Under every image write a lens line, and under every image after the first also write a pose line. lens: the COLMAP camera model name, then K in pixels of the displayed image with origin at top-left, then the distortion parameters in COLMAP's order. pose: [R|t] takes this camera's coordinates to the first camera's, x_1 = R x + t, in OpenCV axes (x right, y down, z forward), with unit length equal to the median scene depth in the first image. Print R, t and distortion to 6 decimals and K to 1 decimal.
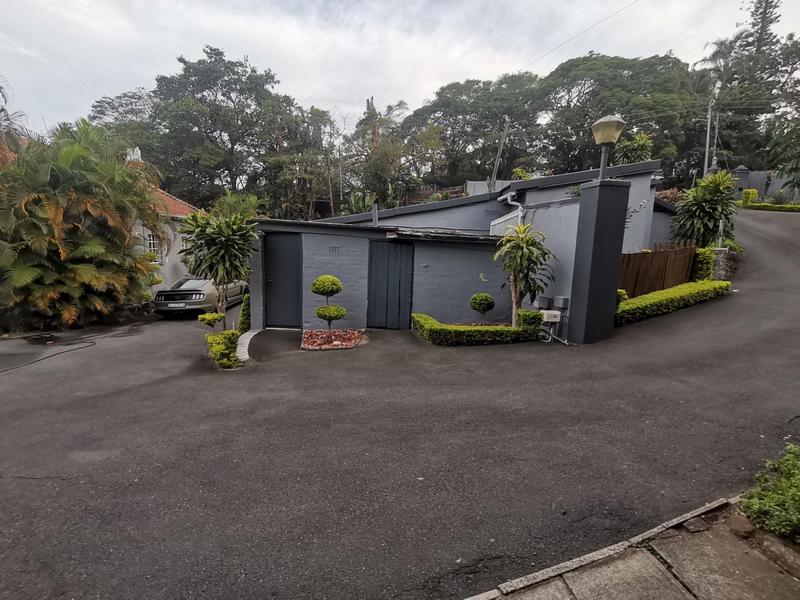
lens RADIAL K [[398.5, 0, 397.7], [0, 398.5, 296.9], [0, 0, 1]] dist [0.048436, -0.023123]
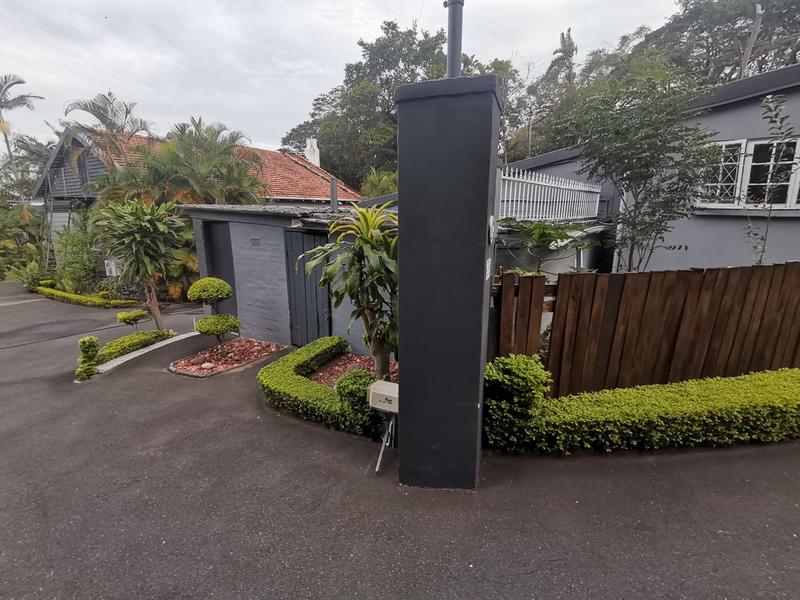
lens RADIAL K [[398.5, 0, 397.7], [0, 398.5, 296.9], [0, 0, 1]] dist [0.048436, -0.023123]
pose [[0.842589, 0.083690, -0.532015, 0.500262], [-0.045081, 0.995345, 0.085178, -0.089914], [0.536667, -0.047786, 0.842440, 0.471170]]
